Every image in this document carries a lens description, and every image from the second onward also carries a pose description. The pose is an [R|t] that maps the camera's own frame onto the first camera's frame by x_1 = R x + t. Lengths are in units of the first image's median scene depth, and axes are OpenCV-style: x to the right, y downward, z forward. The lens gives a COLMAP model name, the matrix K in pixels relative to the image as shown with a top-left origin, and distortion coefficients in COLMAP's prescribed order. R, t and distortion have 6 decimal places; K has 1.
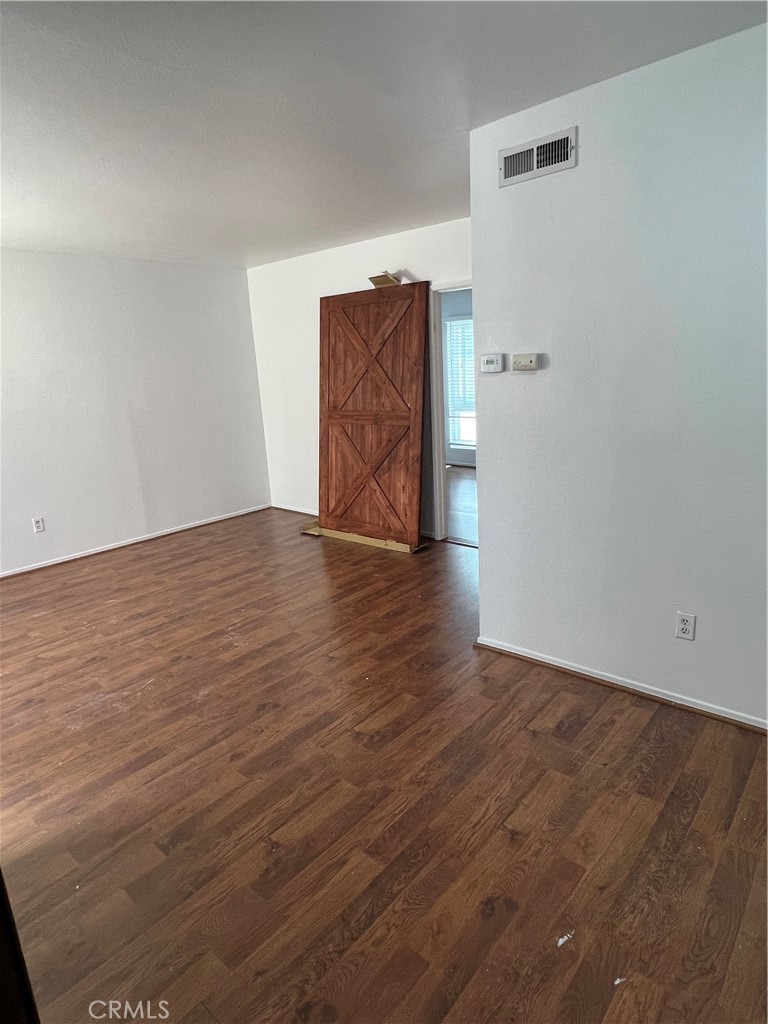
lens RADIAL K [[587.3, 0, 380.2], [0, 587.3, 506.0], [0, 0, 1]] dist [0.001822, -0.000742]
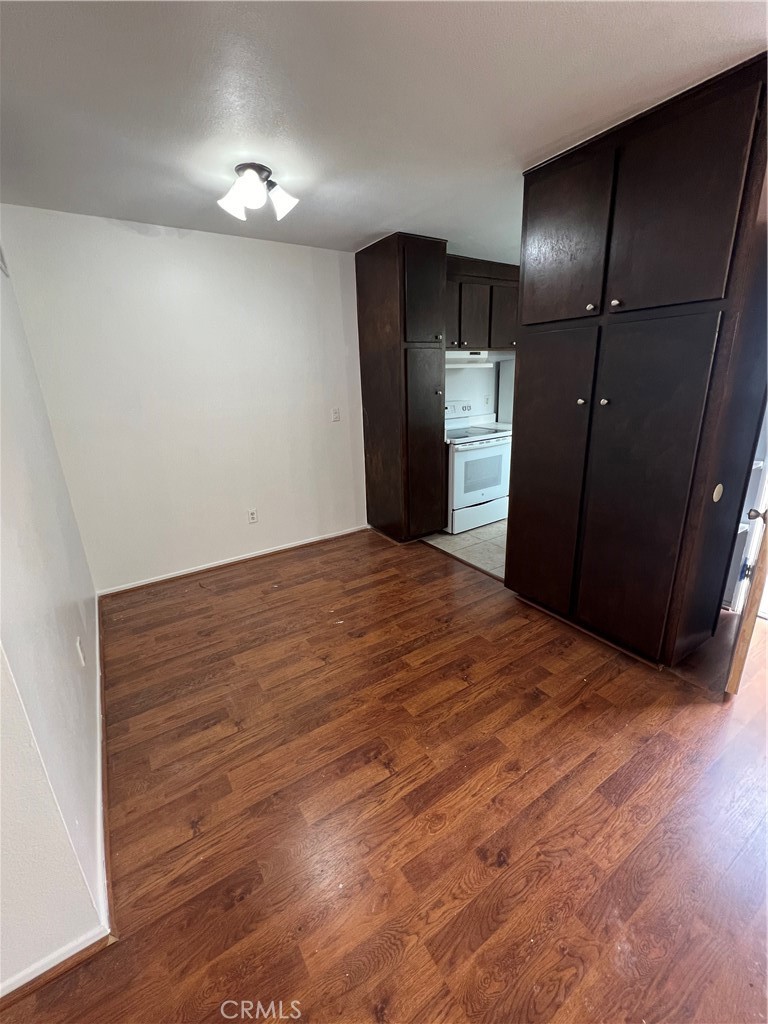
lens RADIAL K [[433.7, 0, 386.6], [0, 433.7, 511.8], [0, 0, 1]] dist [0.002547, -0.000681]
pose [[-0.959861, 0.004340, 0.280442, -0.151359], [0.148097, 0.856973, 0.493624, -0.203842], [-0.238188, 0.515343, -0.823218, 0.878501]]
